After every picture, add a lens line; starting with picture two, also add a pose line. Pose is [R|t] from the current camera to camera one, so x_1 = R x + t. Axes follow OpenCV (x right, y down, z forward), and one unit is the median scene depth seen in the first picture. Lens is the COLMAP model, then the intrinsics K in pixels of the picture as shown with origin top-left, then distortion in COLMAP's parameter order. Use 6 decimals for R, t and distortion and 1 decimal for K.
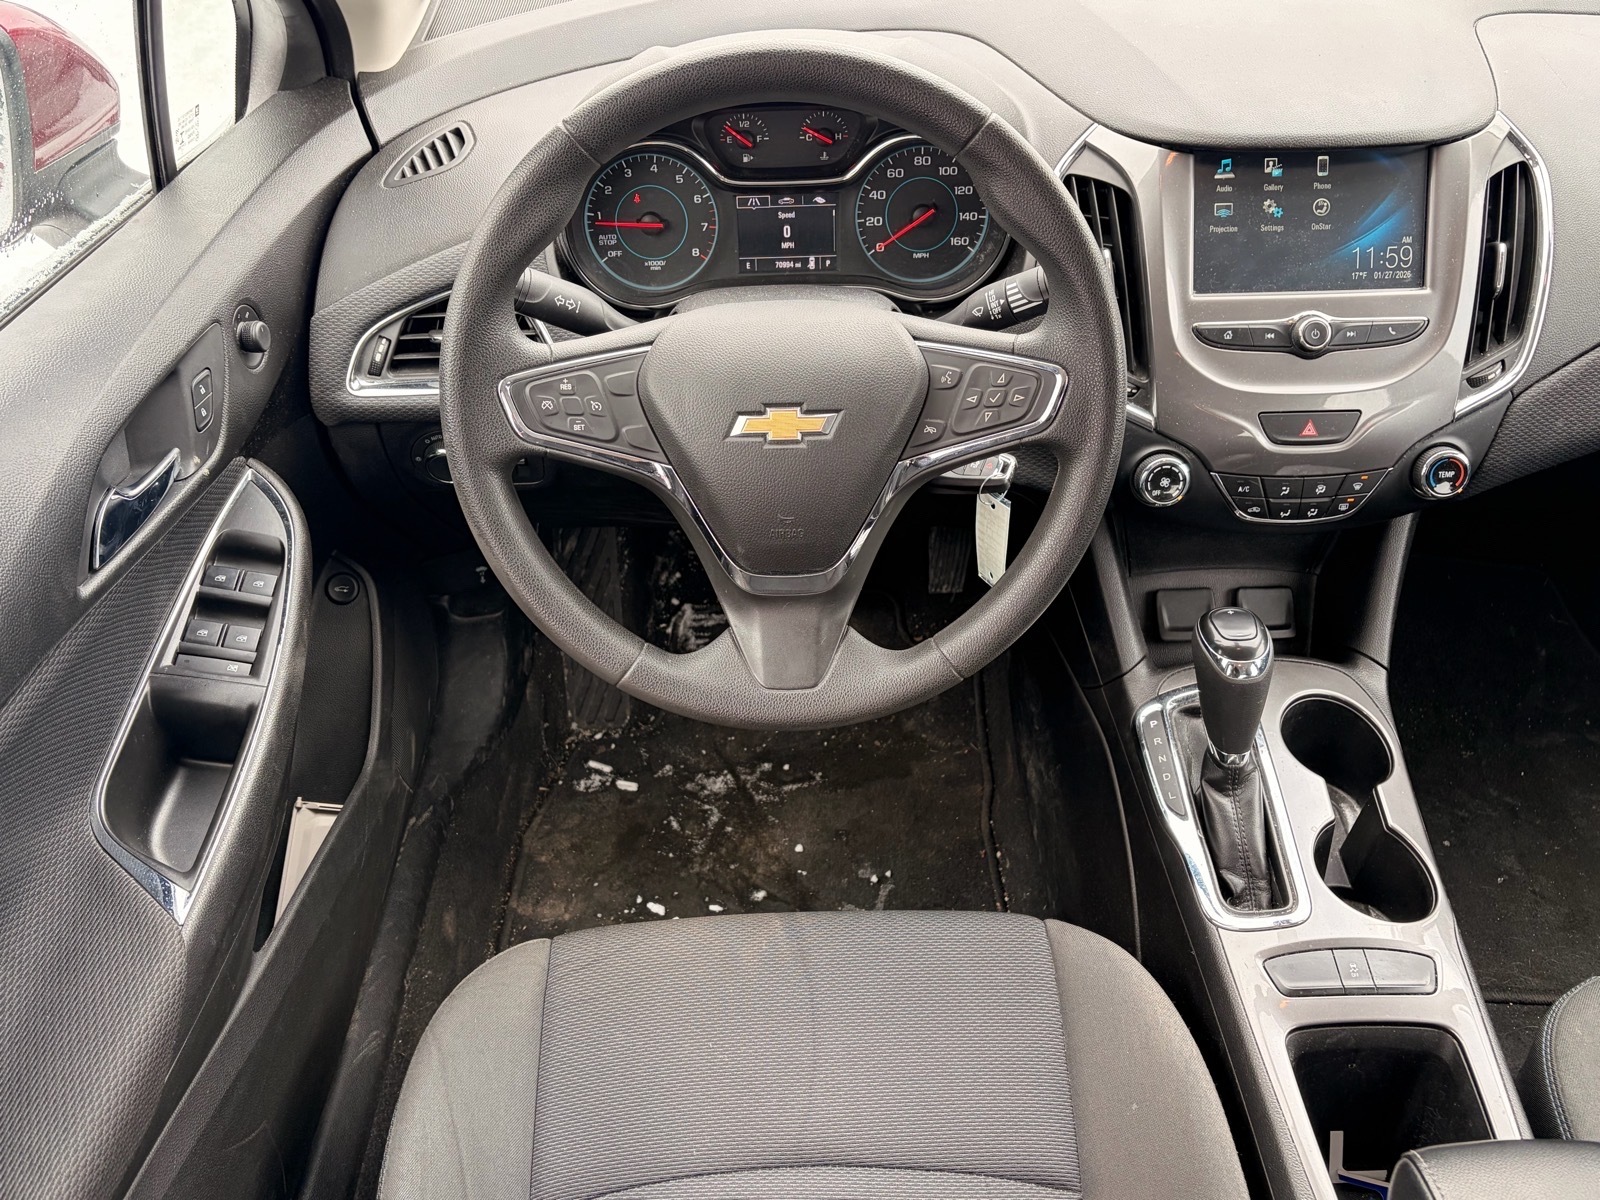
lens RADIAL K [[1512.8, 0, 800.0], [0, 1512.8, 600.0], [0, 0, 1]] dist [0.058049, -0.078898]
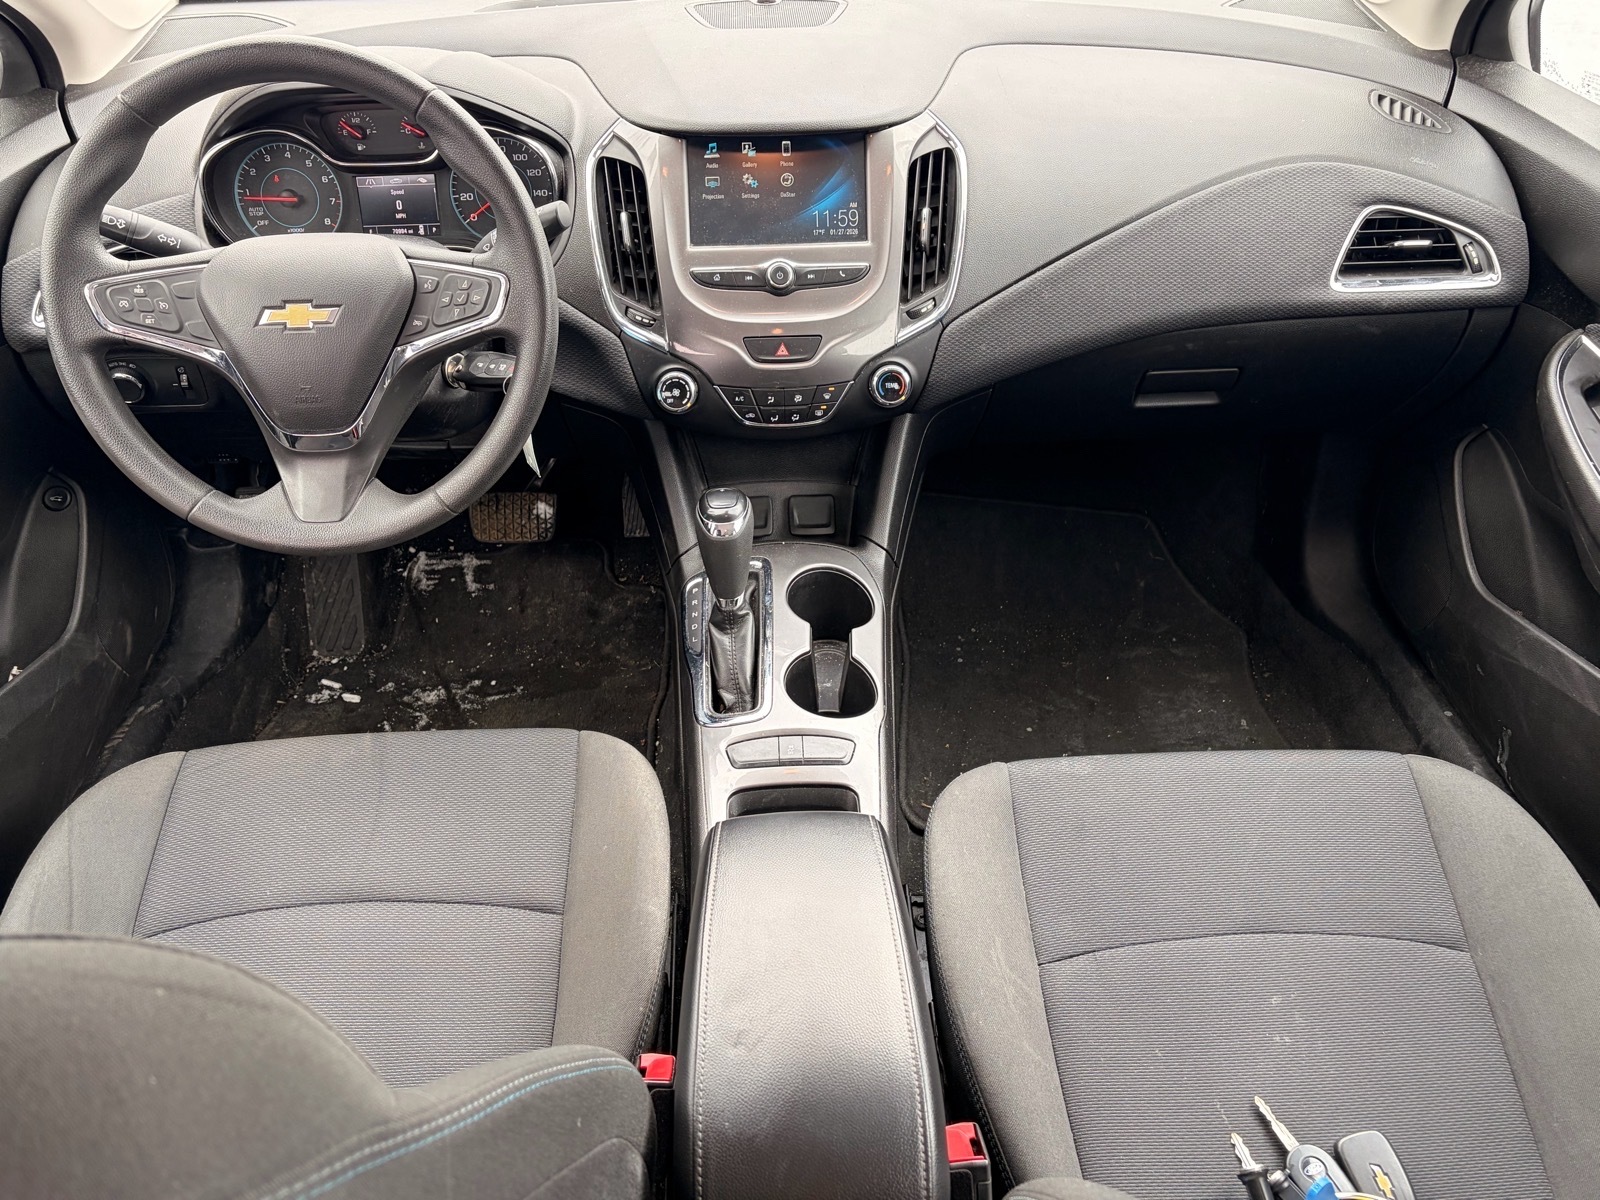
lens RADIAL K [[1512.8, 0, 800.0], [0, 1512.8, 600.0], [0, 0, 1]] dist [0.058049, -0.078898]
pose [[0.999902, -0.007373, 0.011880, 0.332132], [0.007984, 0.998606, -0.052171, 0.167832], [-0.011479, 0.052261, 0.998567, -0.277240]]
